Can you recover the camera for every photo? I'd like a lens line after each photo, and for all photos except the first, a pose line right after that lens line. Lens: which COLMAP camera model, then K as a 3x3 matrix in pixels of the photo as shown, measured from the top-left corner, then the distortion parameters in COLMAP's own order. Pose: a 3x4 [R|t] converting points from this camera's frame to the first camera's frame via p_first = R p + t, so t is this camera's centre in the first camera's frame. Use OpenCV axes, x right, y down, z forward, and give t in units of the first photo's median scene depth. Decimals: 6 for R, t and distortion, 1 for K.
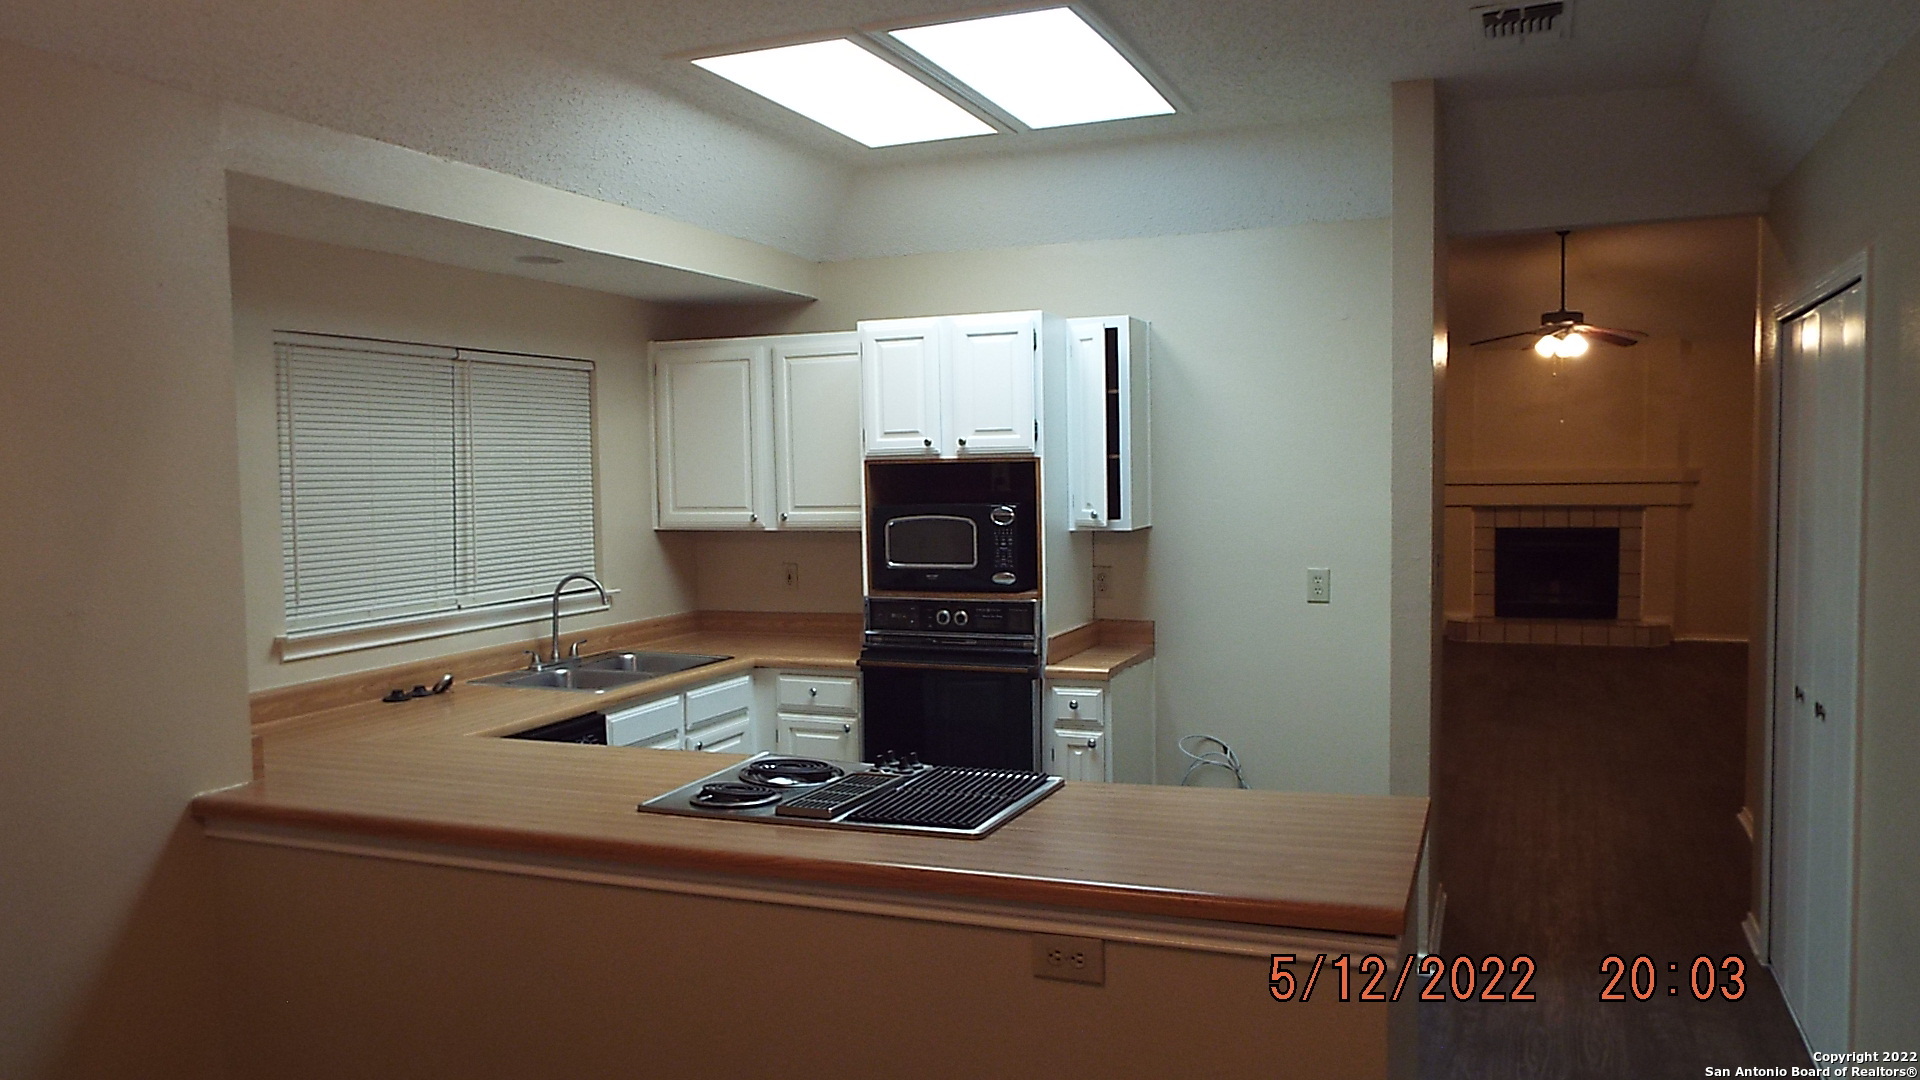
lens RADIAL K [[1438.9, 0, 947.7], [0, 1438.9, 554.2], [0, 0, 1]] dist [-0.018716, 0.037776]
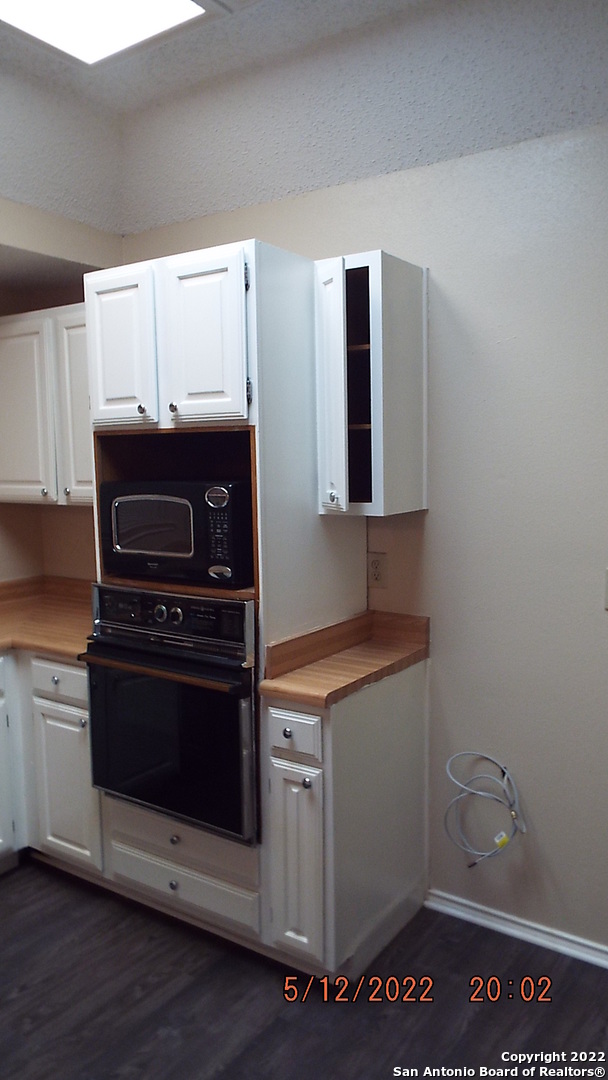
lens RADIAL K [[809.4, 0, 328.7], [0, 809.4, 539.0], [0, 0, 1]] dist [-0.018716, 0.037776]
pose [[0.984042, 0.024586, -0.176230, 0.182217], [-0.016798, 0.998821, 0.045552, -0.024507], [0.177142, -0.041865, 0.983295, 0.546220]]
